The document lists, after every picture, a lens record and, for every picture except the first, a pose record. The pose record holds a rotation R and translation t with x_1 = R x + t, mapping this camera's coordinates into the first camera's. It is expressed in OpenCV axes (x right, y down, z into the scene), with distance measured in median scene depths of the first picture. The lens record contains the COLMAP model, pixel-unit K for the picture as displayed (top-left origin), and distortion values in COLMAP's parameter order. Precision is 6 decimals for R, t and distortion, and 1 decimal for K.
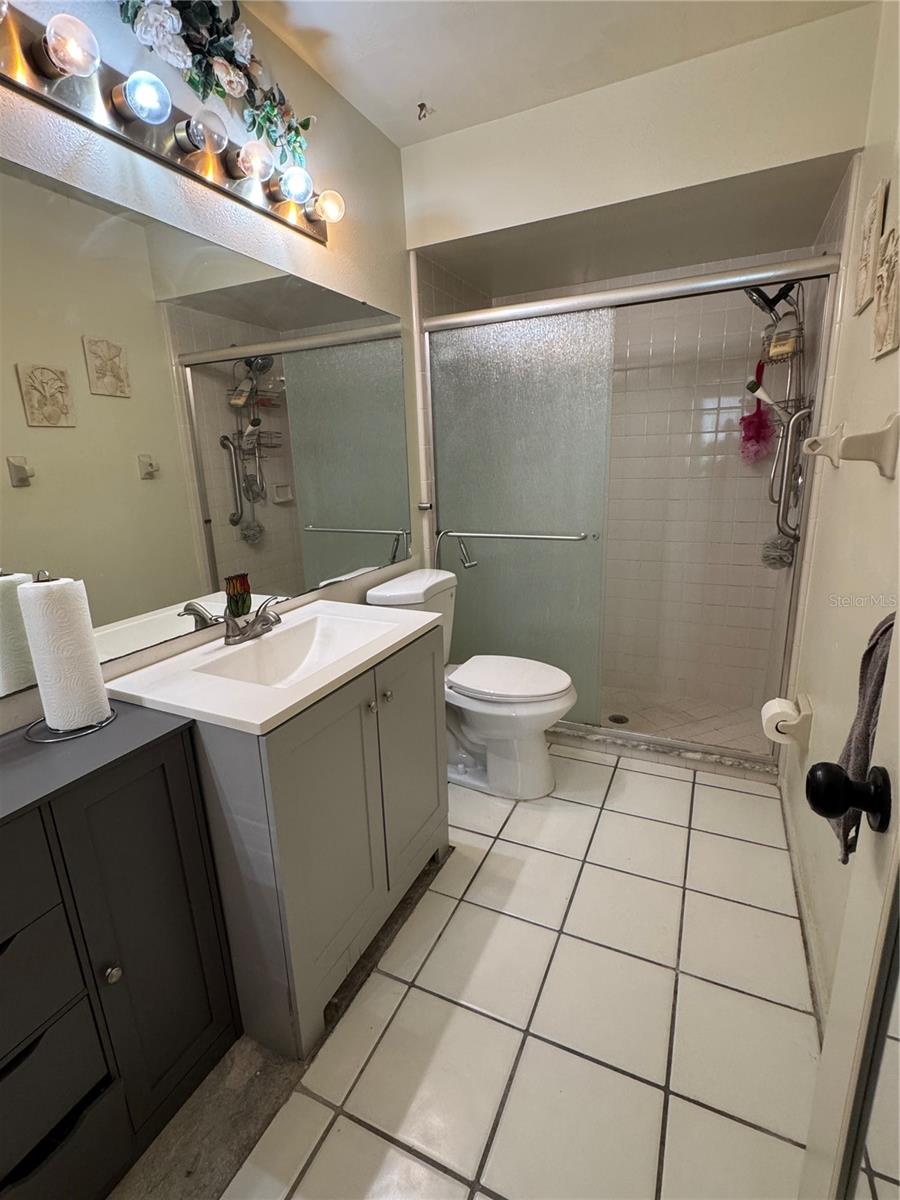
lens RADIAL K [[560.8, 0, 449.1], [0, 560.8, 599.6], [0, 0, 1]] dist [-0.000250, -0.000845]
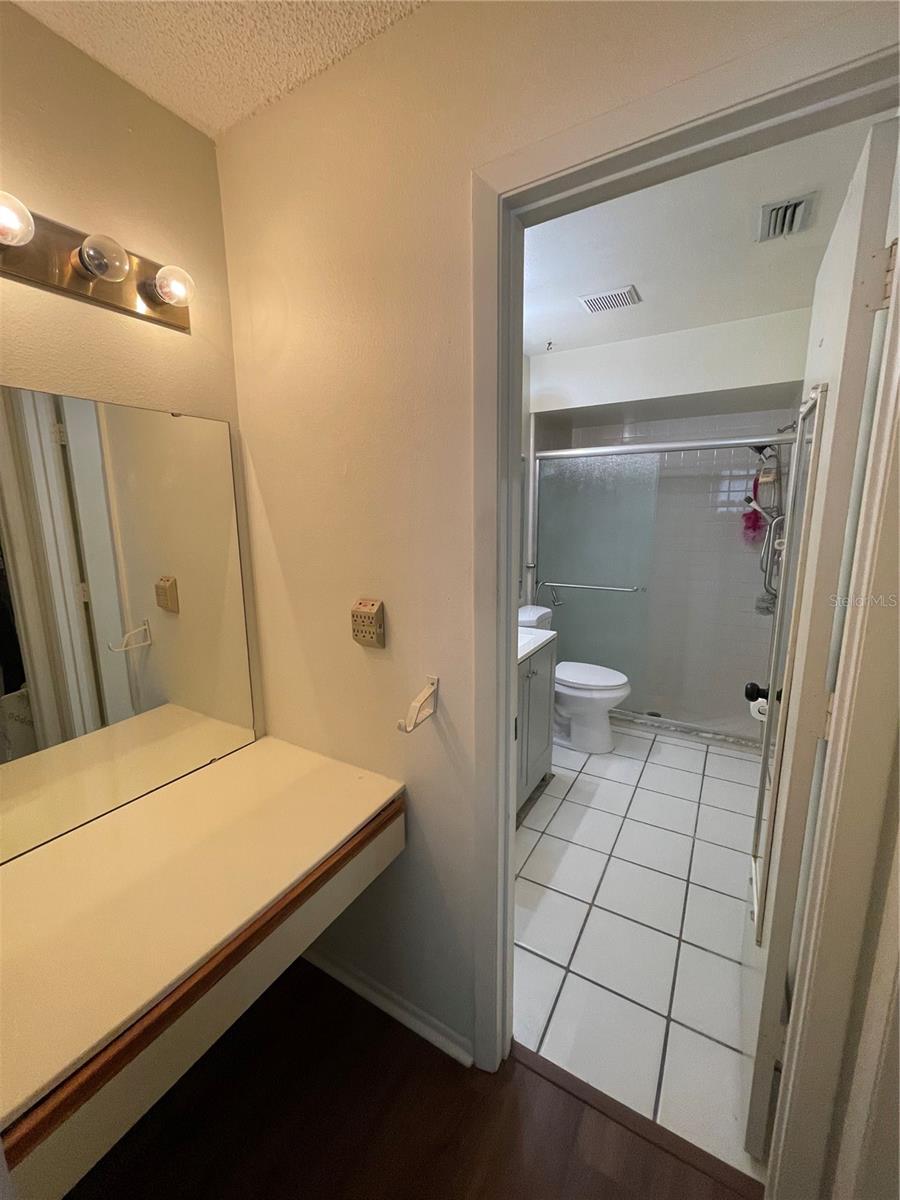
lens RADIAL K [[485.9, 0, 450.7], [0, 485.9, 598.1], [0, 0, 1]] dist [0.003698, 0.000783]
pose [[0.995507, 0.039690, -0.085968, -0.168351], [-0.045482, 0.996749, -0.066503, 0.027913], [0.083049, 0.070114, 0.994076, -0.422149]]
